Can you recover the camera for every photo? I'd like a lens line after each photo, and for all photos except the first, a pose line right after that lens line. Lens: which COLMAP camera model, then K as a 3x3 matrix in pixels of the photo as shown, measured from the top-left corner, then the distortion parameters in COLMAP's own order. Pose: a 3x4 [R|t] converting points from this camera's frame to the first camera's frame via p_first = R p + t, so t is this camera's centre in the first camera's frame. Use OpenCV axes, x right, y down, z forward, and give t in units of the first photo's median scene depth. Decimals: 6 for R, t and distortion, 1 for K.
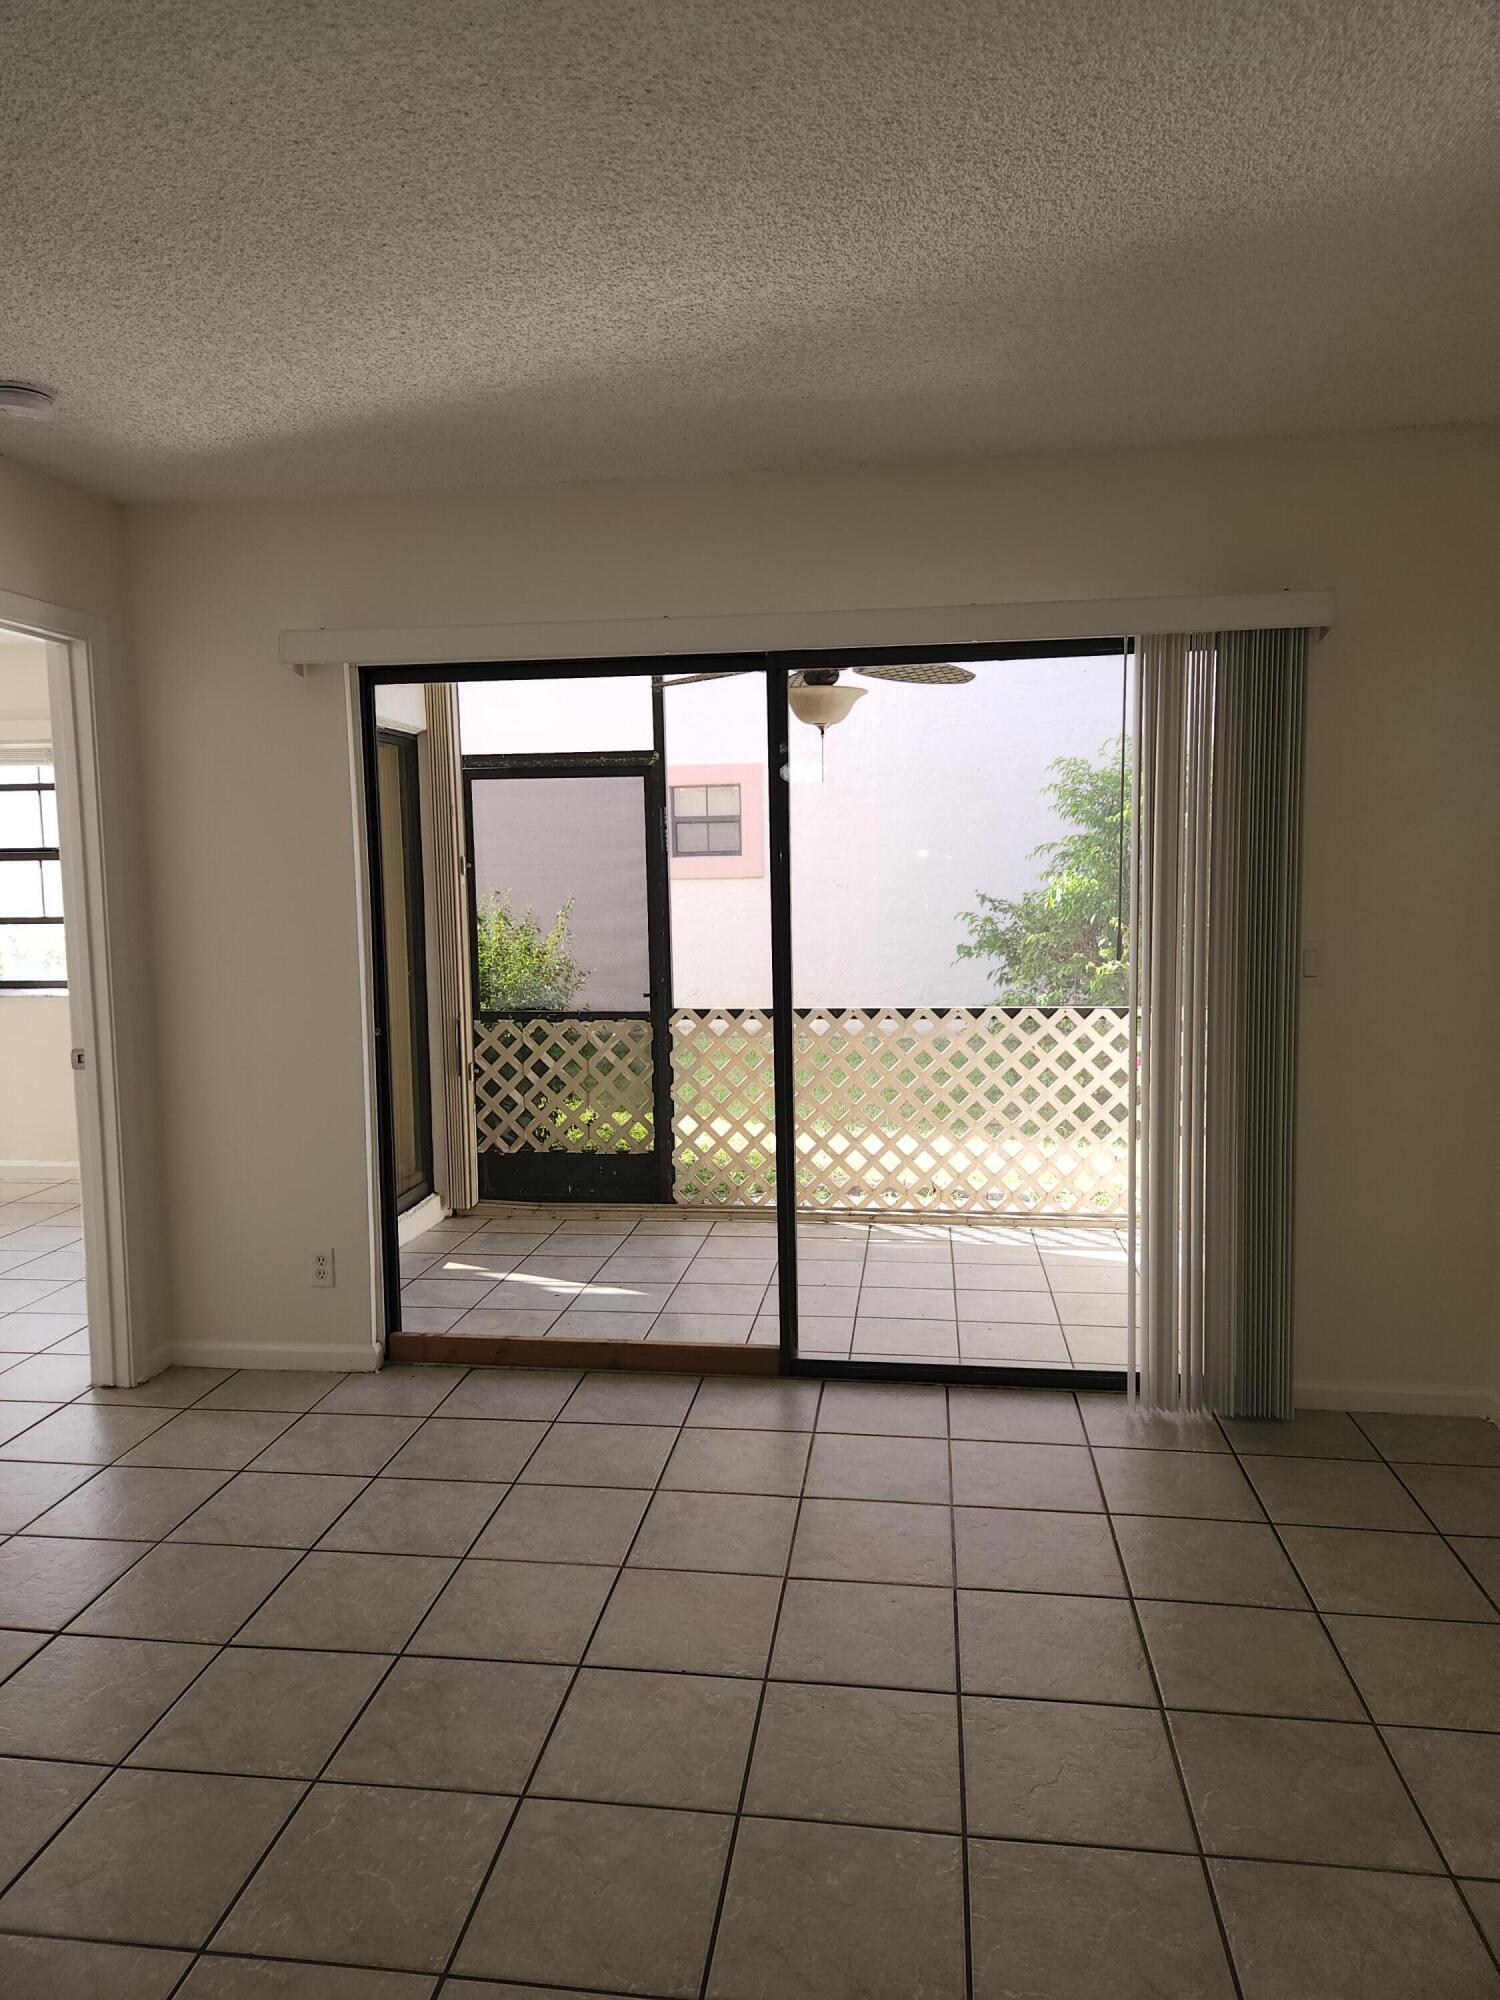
lens RADIAL K [[1338.3, 0, 740.4], [0, 1338.3, 989.0], [0, 0, 1]] dist [0.085024, -0.095879]
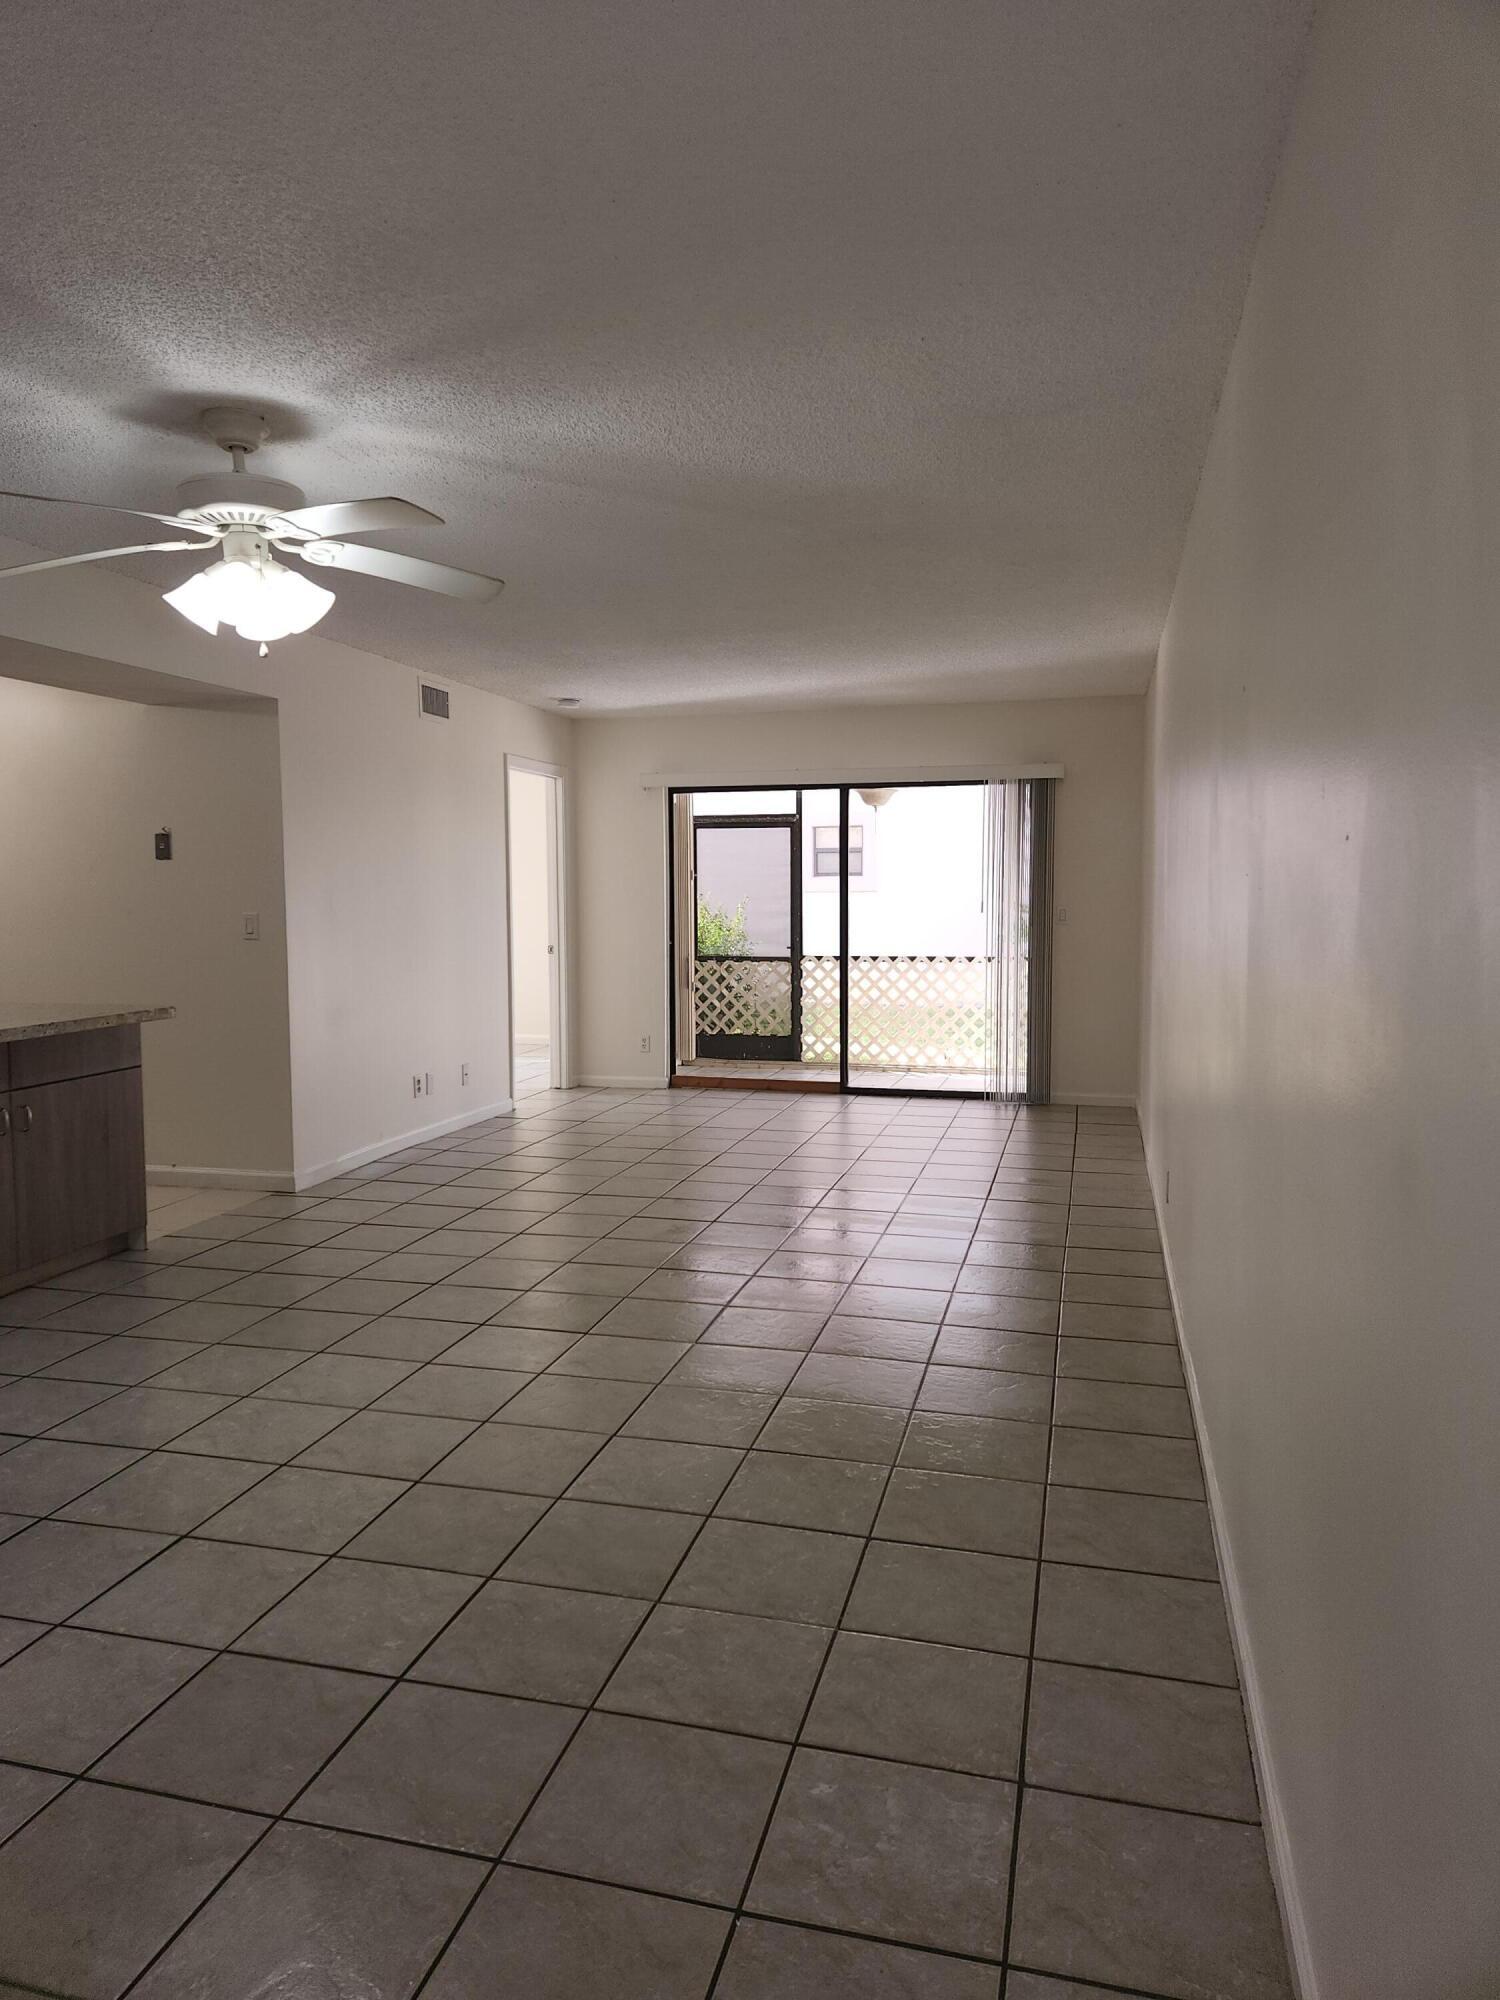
lens RADIAL K [[1338.3, 0, 740.4], [0, 1338.3, 989.0], [0, 0, 1]] dist [0.085024, -0.095879]
pose [[0.993005, 0.023137, -0.115783, 0.075464], [-0.025529, 0.999489, -0.019216, 0.096644], [0.115279, 0.022037, 0.993089, -0.805734]]
